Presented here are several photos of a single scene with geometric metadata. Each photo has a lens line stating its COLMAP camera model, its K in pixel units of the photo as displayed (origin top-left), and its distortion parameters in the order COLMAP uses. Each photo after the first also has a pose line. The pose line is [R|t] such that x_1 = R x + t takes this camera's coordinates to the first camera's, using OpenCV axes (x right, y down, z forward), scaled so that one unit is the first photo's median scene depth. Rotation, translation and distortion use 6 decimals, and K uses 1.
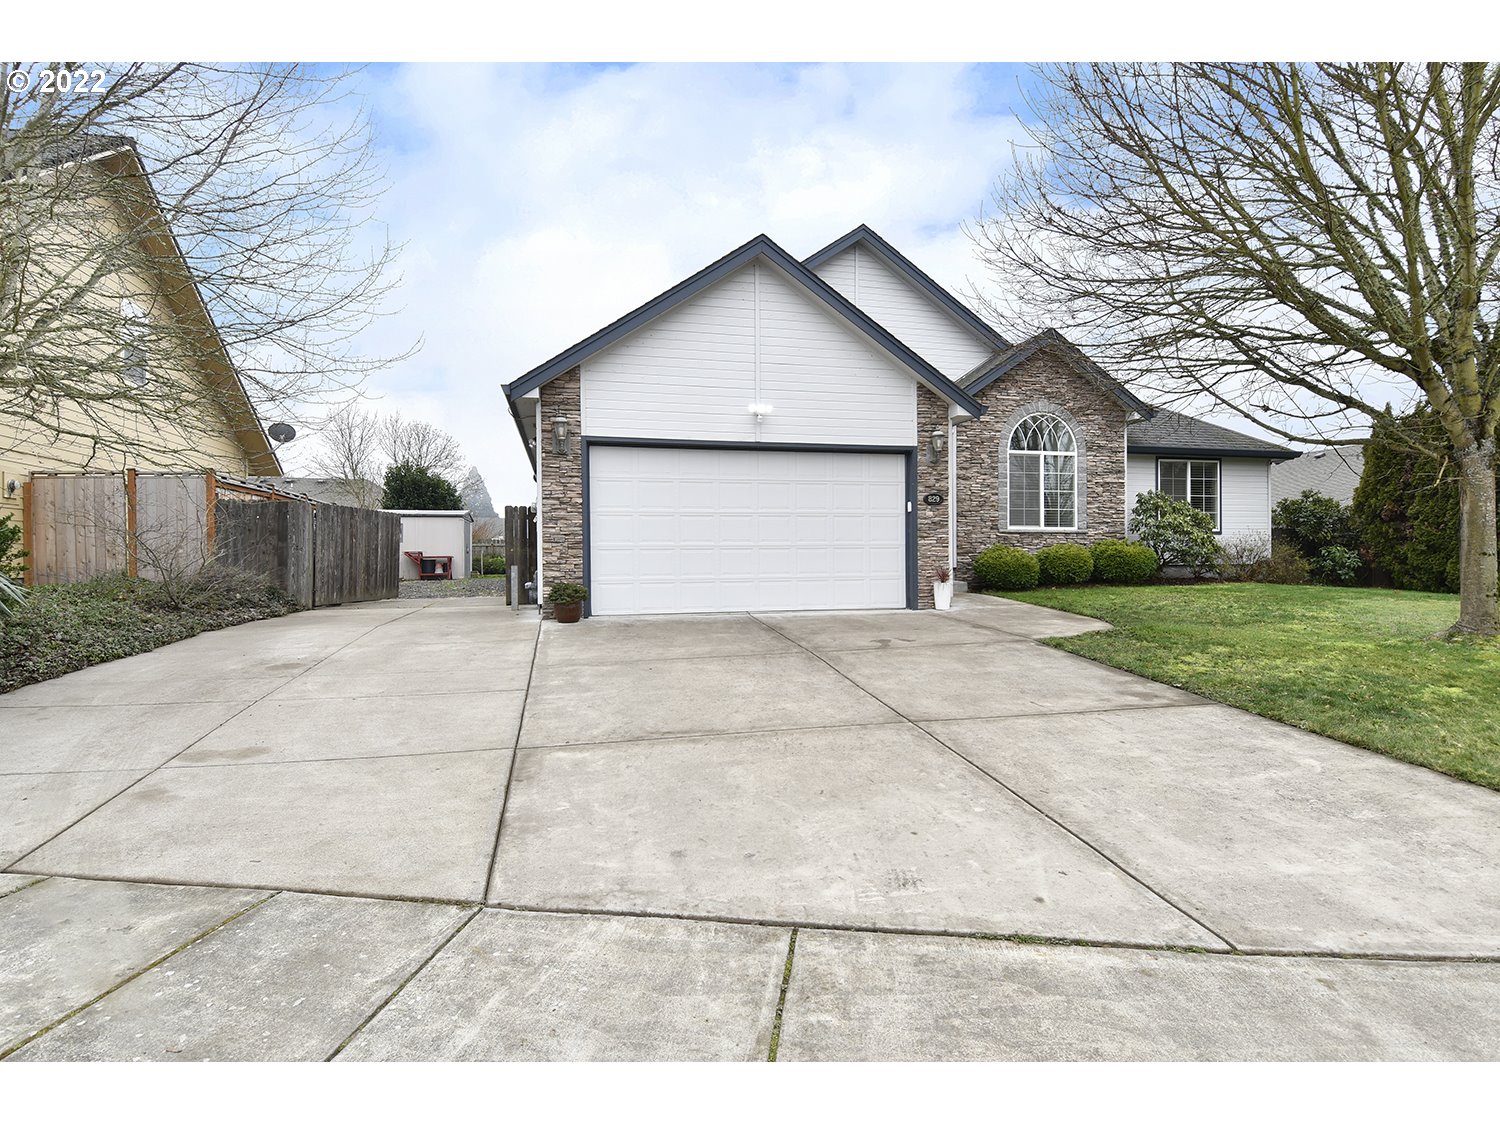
lens RADIAL K [[780.2, 0, 761.8], [0, 780.2, 568.0], [0, 0, 1]] dist [0.059195, -0.064568]
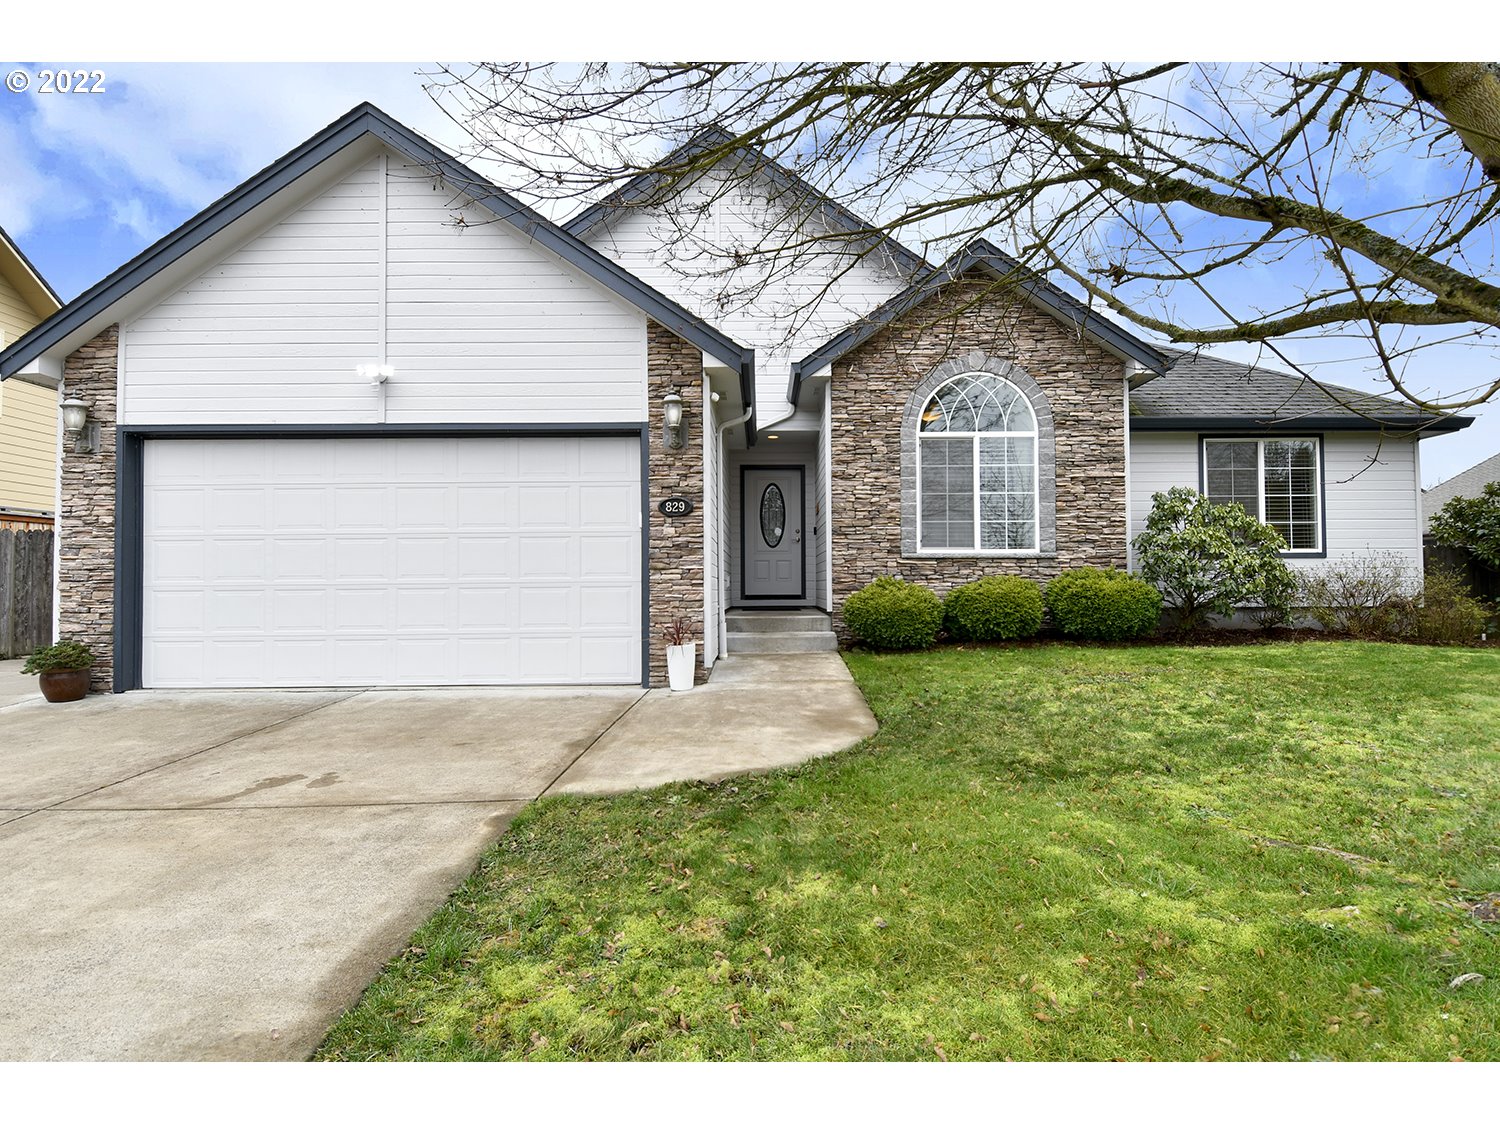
lens RADIAL K [[780.2, 0, 761.8], [0, 780.2, 568.0], [0, 0, 1]] dist [0.059195, -0.064568]
pose [[0.969650, -0.004942, -0.244446, 0.346844], [-0.001998, 0.999602, -0.028136, -0.018556], [0.244488, 0.027770, 0.969255, 0.339616]]
